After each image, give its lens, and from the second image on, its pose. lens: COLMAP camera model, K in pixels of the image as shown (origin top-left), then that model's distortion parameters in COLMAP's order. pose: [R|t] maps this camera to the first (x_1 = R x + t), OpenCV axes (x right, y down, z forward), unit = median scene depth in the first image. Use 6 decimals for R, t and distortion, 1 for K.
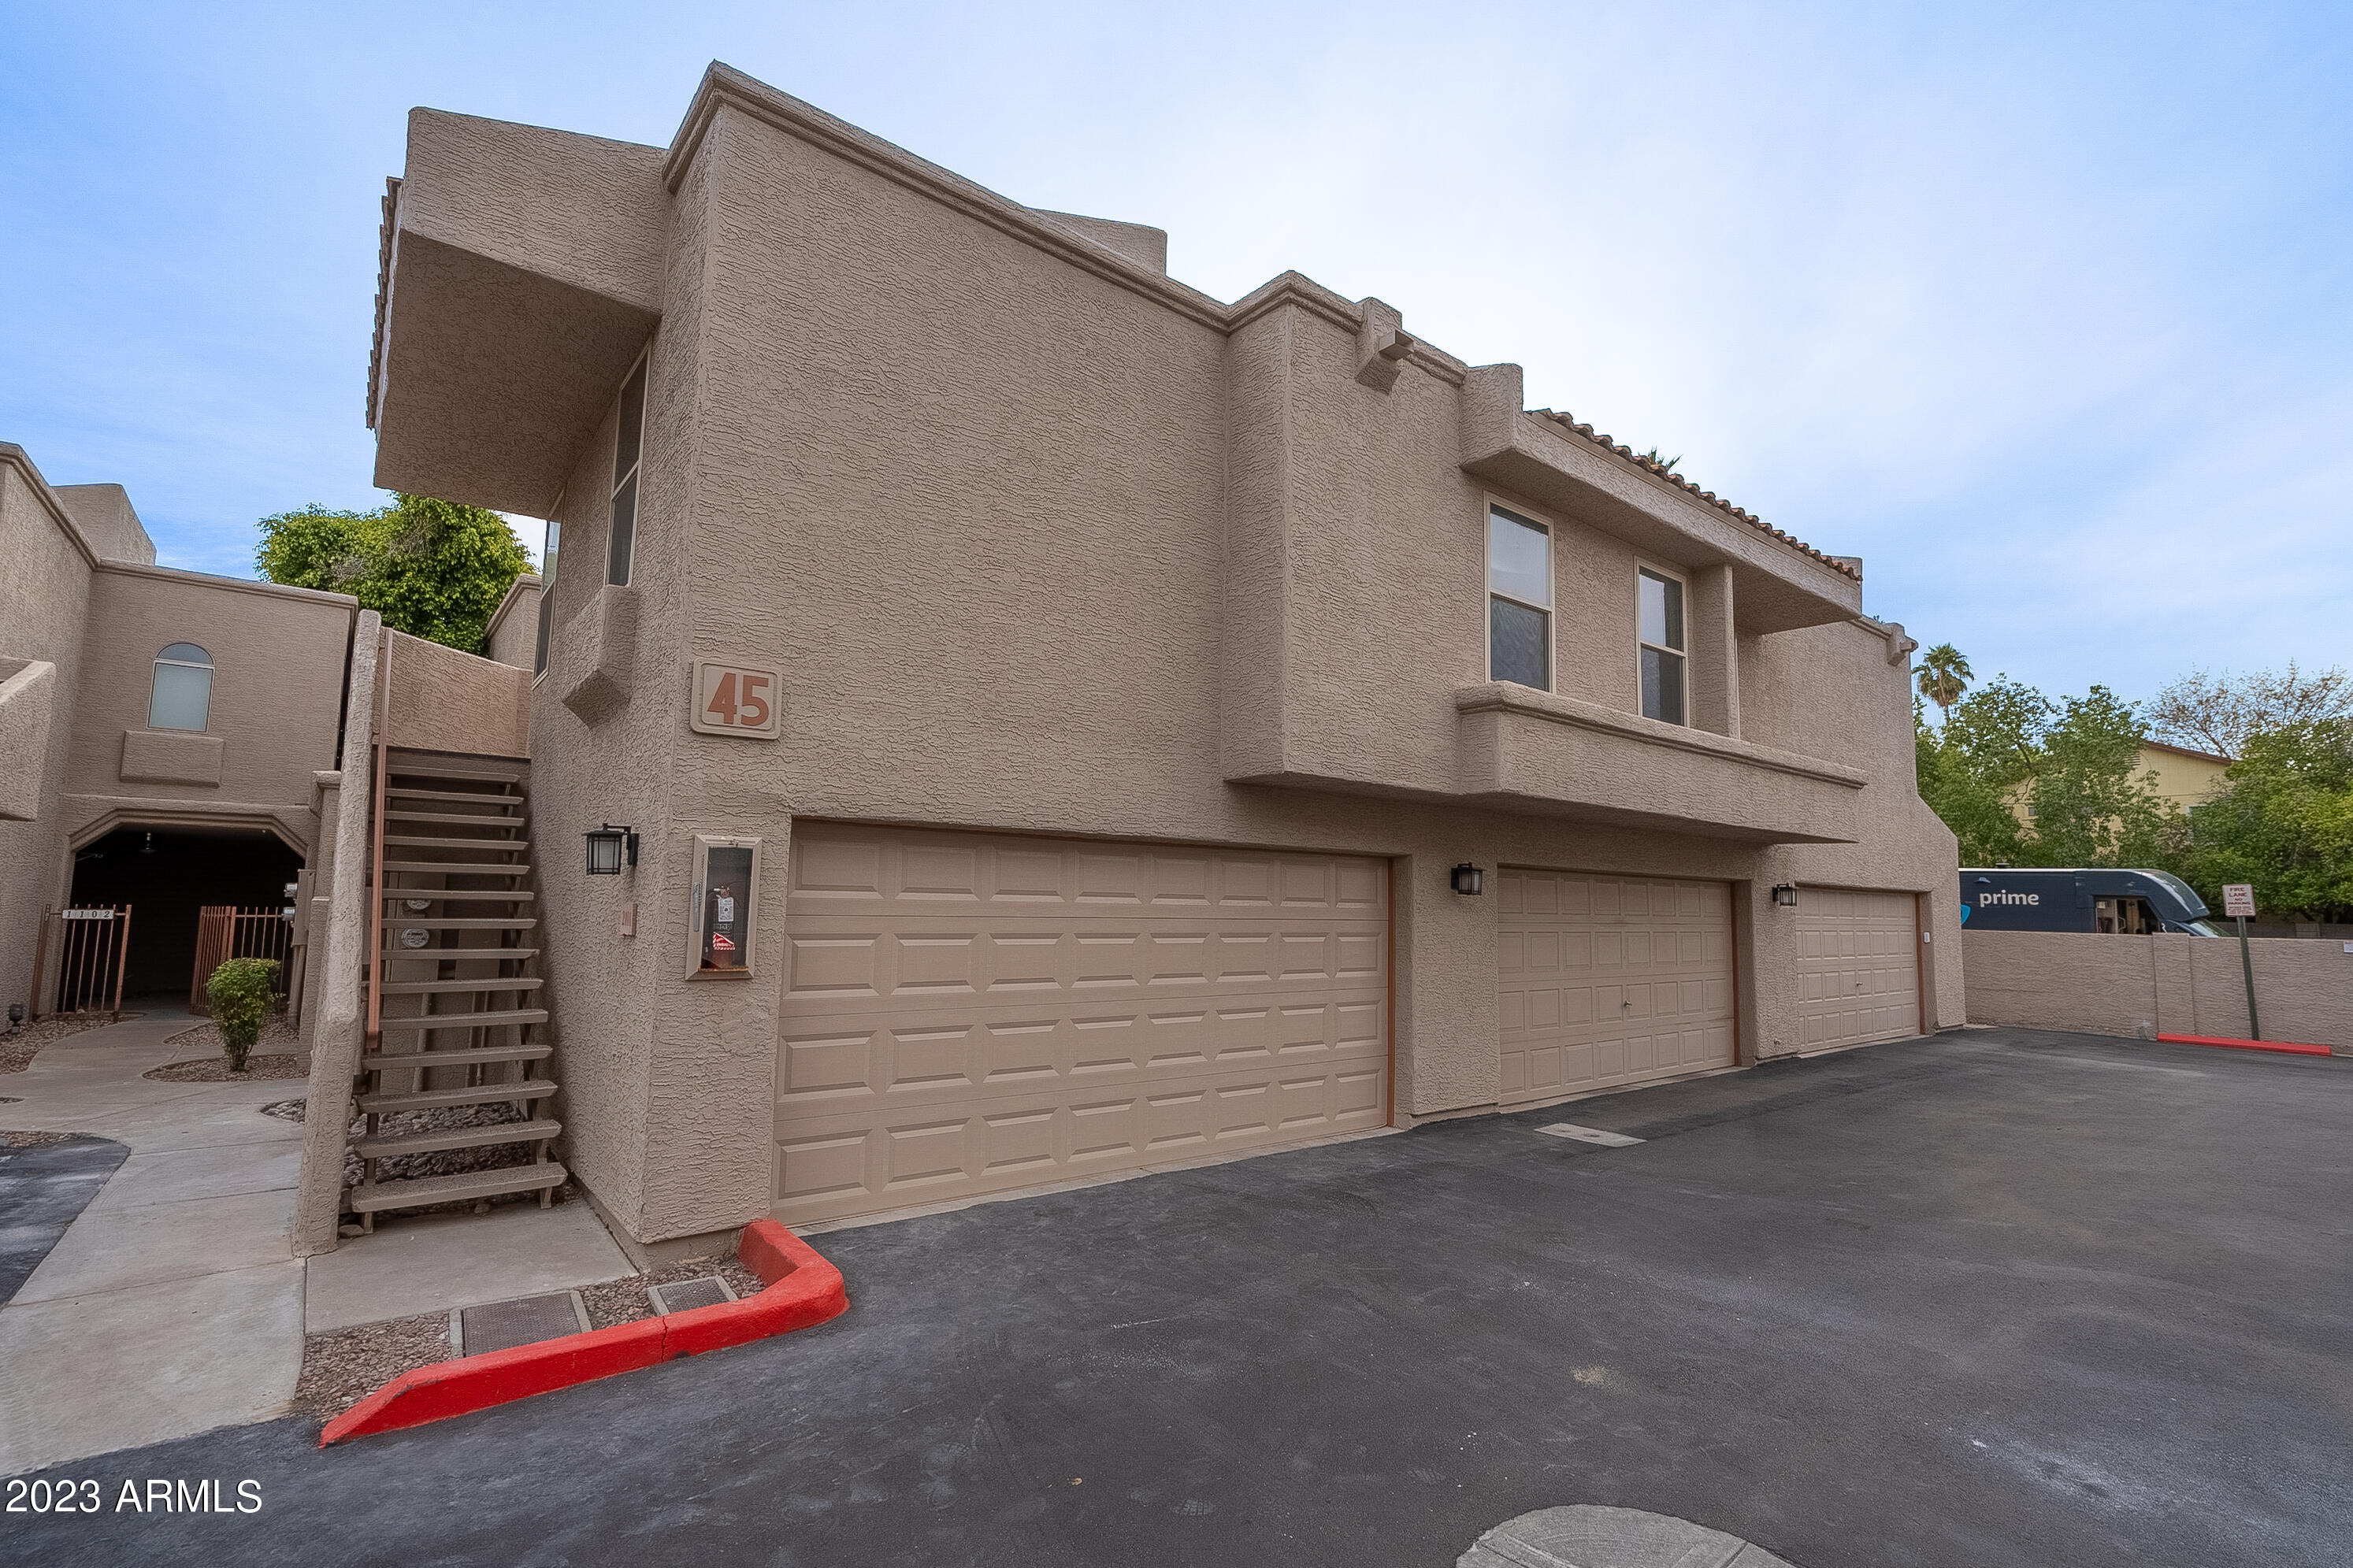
lens RADIAL K [[1068.9, 0, 1175.7], [0, 1068.9, 788.3], [0, 0, 1]] dist [-0.006999, 0.003001]
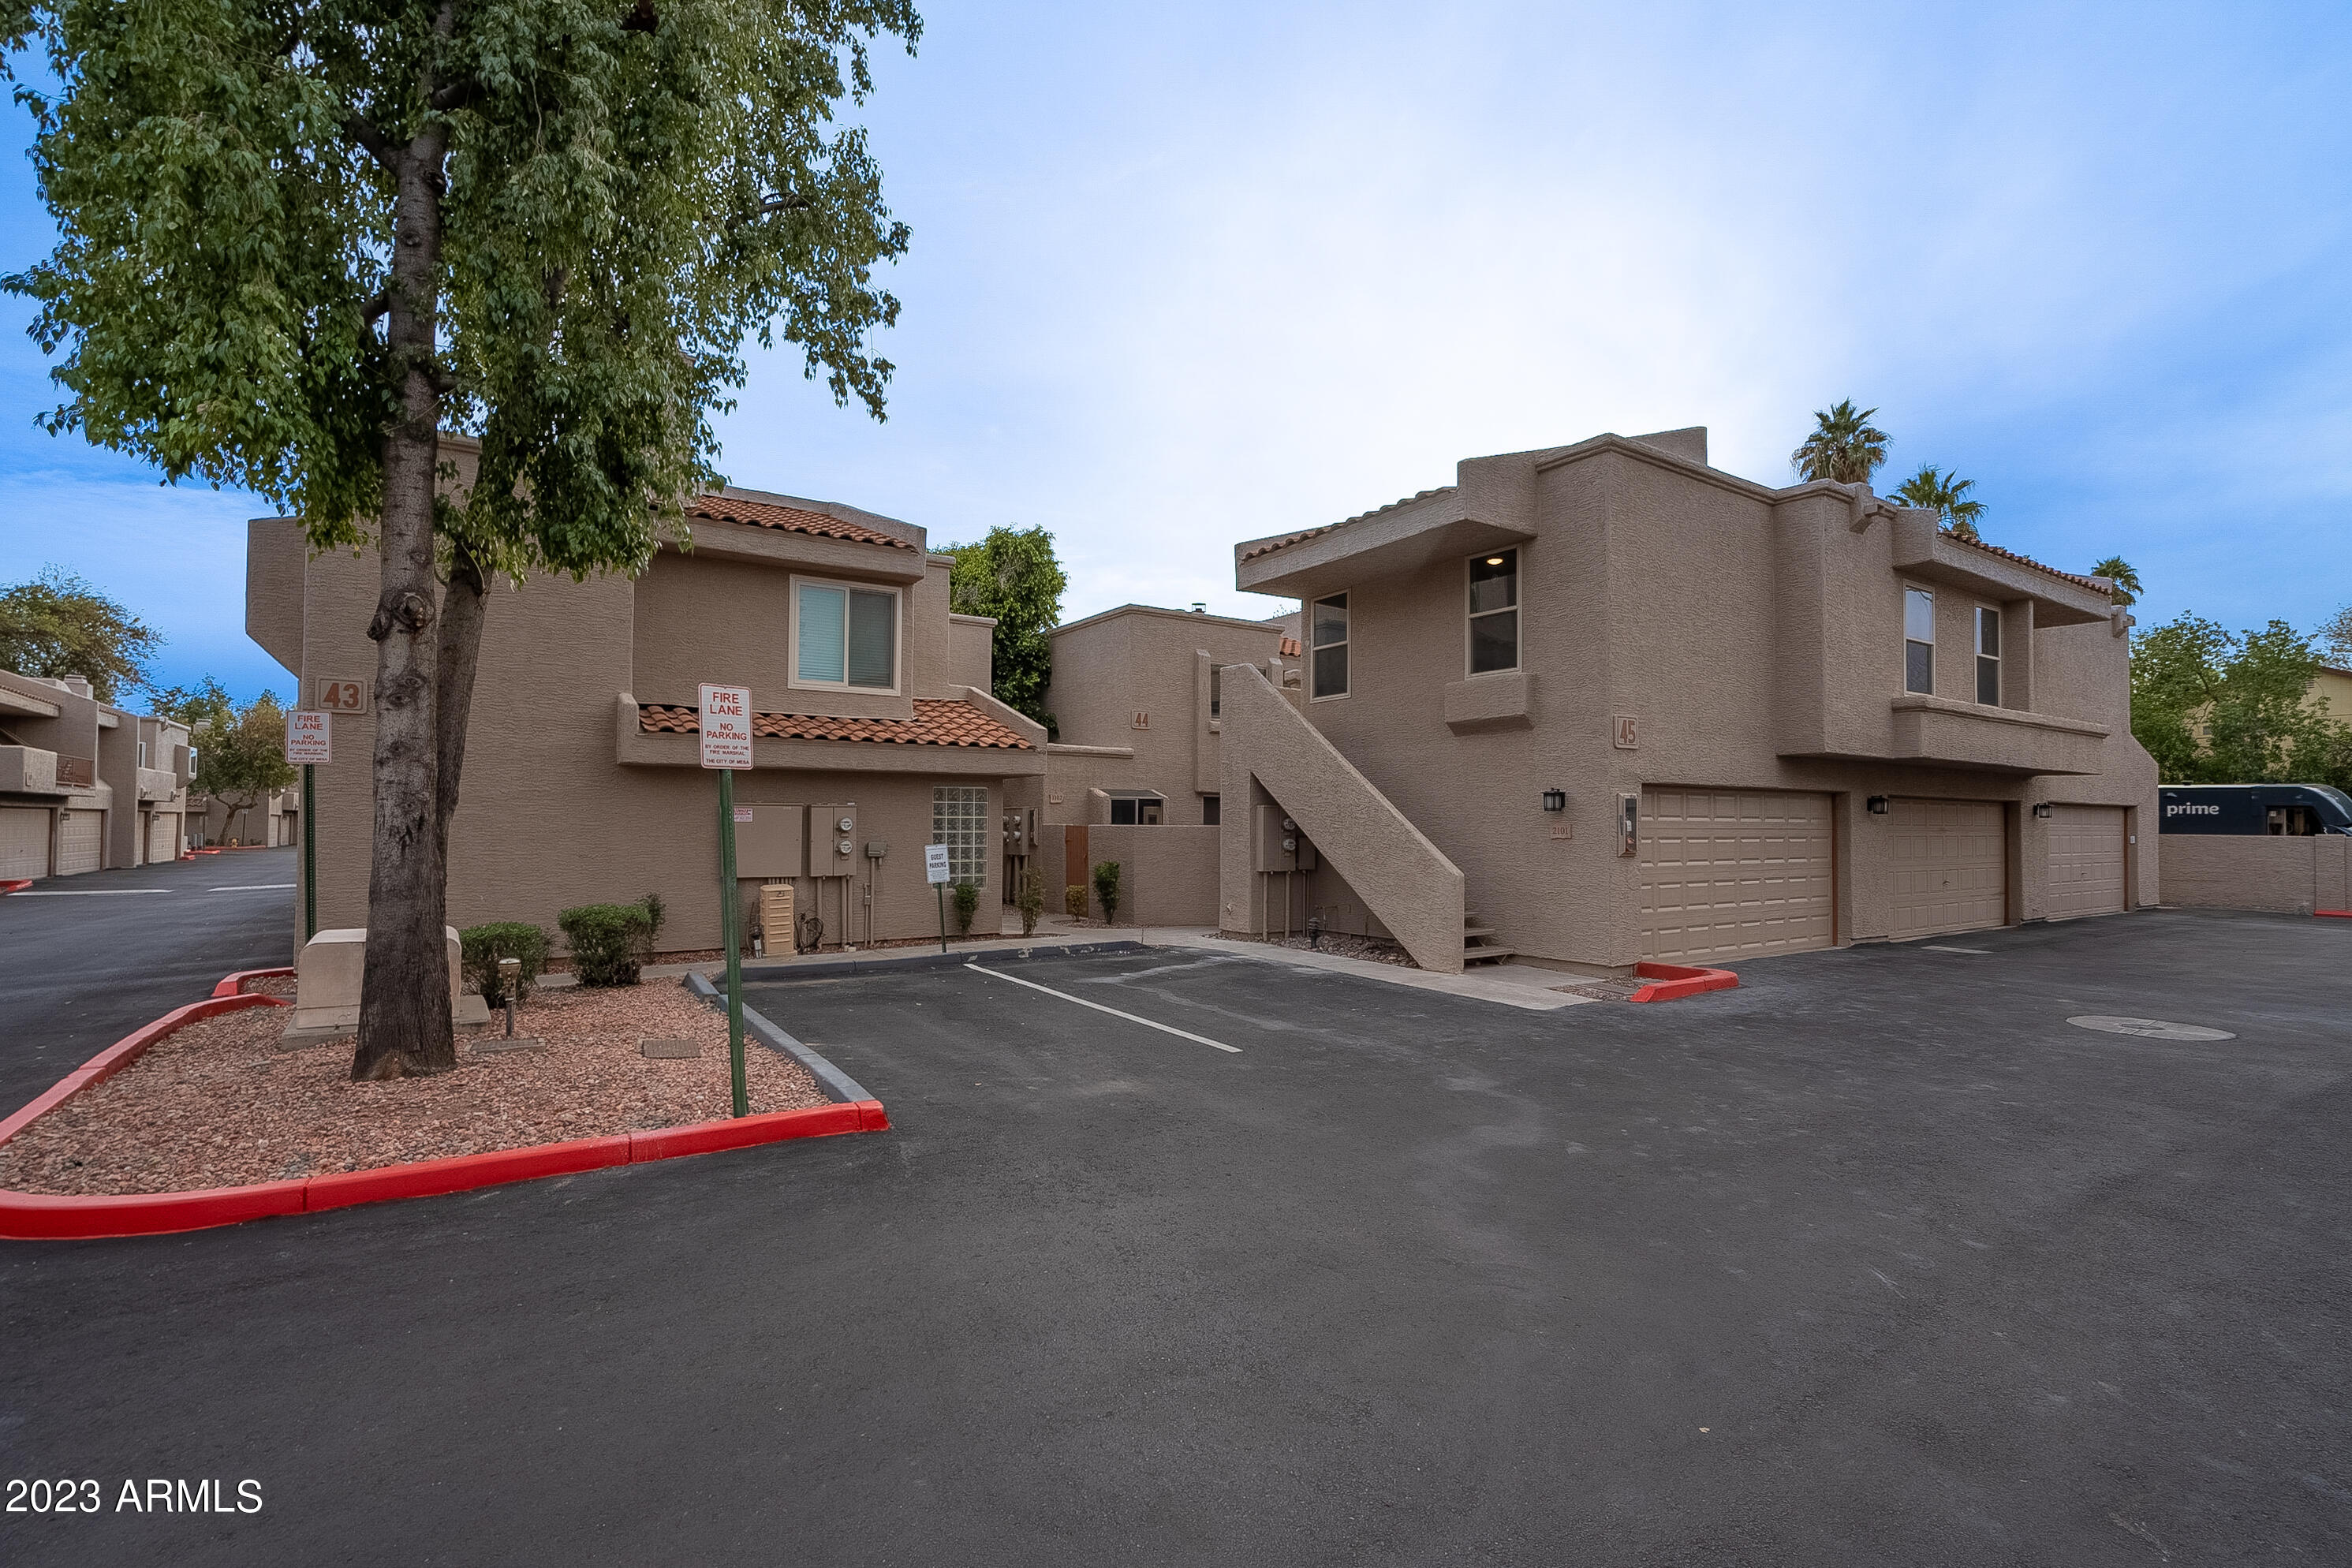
lens RADIAL K [[1068.6, 0, 1189.6], [0, 1068.6, 788.6], [0, 0, 1]] dist [-0.006999, 0.003001]
pose [[0.996912, -0.015321, -0.077021, -0.497762], [0.021054, 0.997023, 0.074179, -0.064757], [0.075655, -0.075571, 0.994266, -0.555260]]
